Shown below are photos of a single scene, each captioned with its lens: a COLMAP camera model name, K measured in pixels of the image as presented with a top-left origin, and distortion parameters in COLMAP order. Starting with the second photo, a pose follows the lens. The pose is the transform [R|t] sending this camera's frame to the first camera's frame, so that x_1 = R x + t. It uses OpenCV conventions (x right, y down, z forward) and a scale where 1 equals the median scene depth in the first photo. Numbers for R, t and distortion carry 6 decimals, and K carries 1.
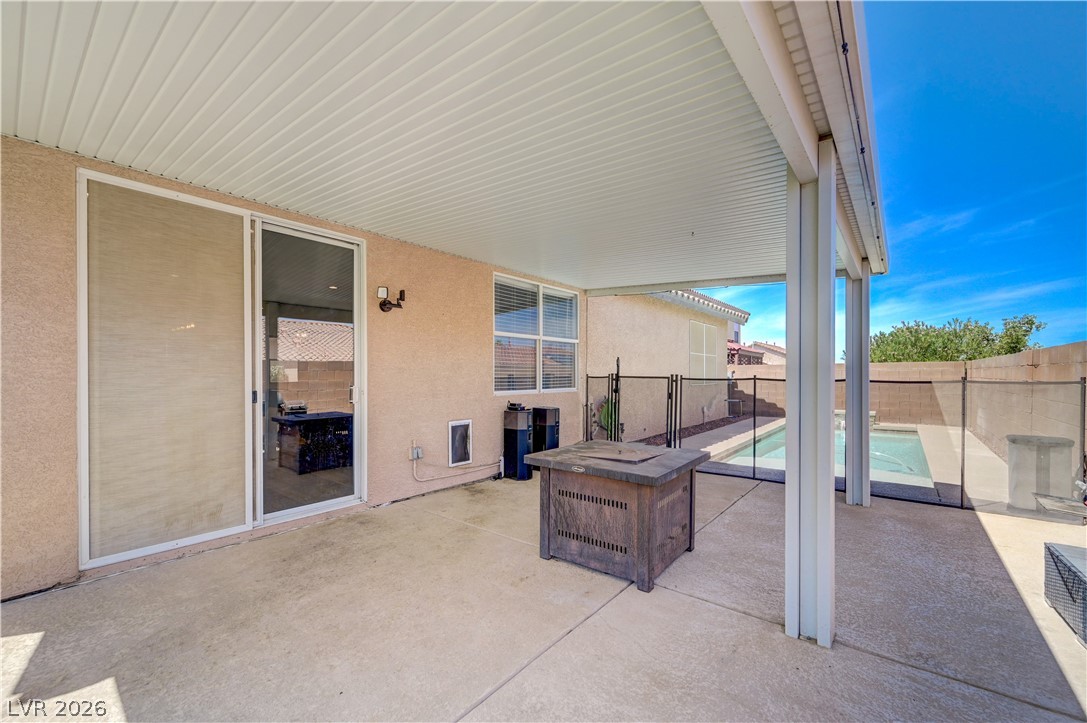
lens RADIAL K [[432.8, 0, 559.7], [0, 432.8, 365.3], [0, 0, 1]] dist [-0.002768, -0.001058]
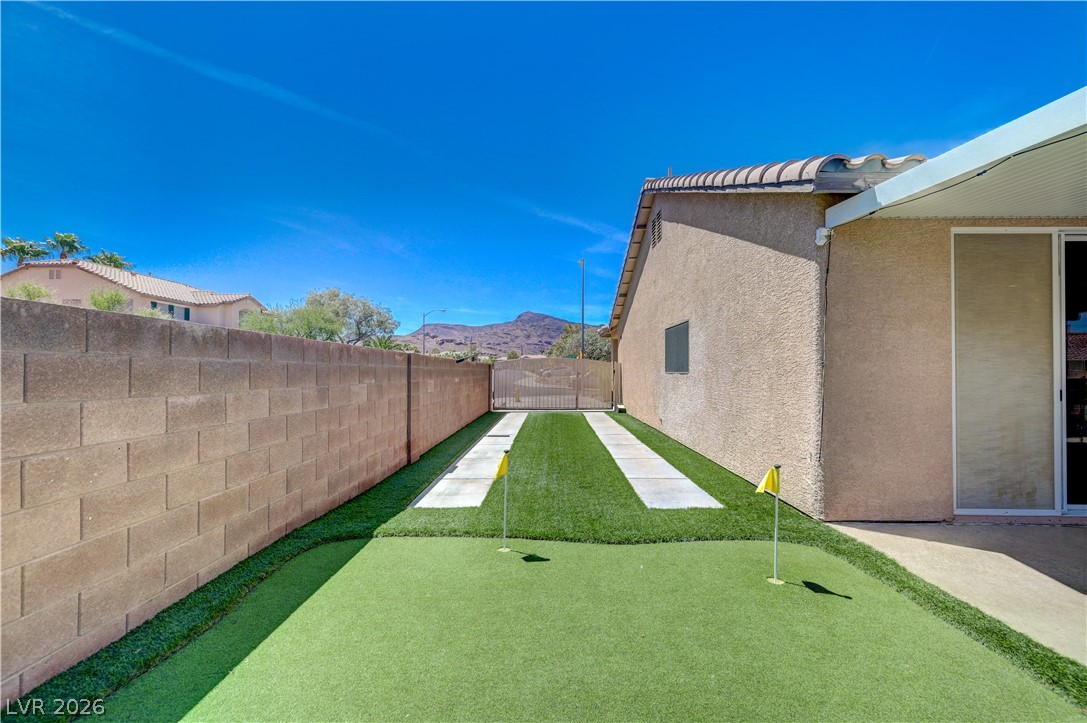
lens RADIAL K [[432.8, 0, 519.0], [0, 432.8, 355.1], [0, 0, 1]] dist [-0.002768, -0.001058]
pose [[0.592803, -0.022286, -0.805039, -0.710936], [0.014028, 0.999751, -0.017346, -0.031543], [0.805226, -0.001010, 0.592968, -0.838729]]
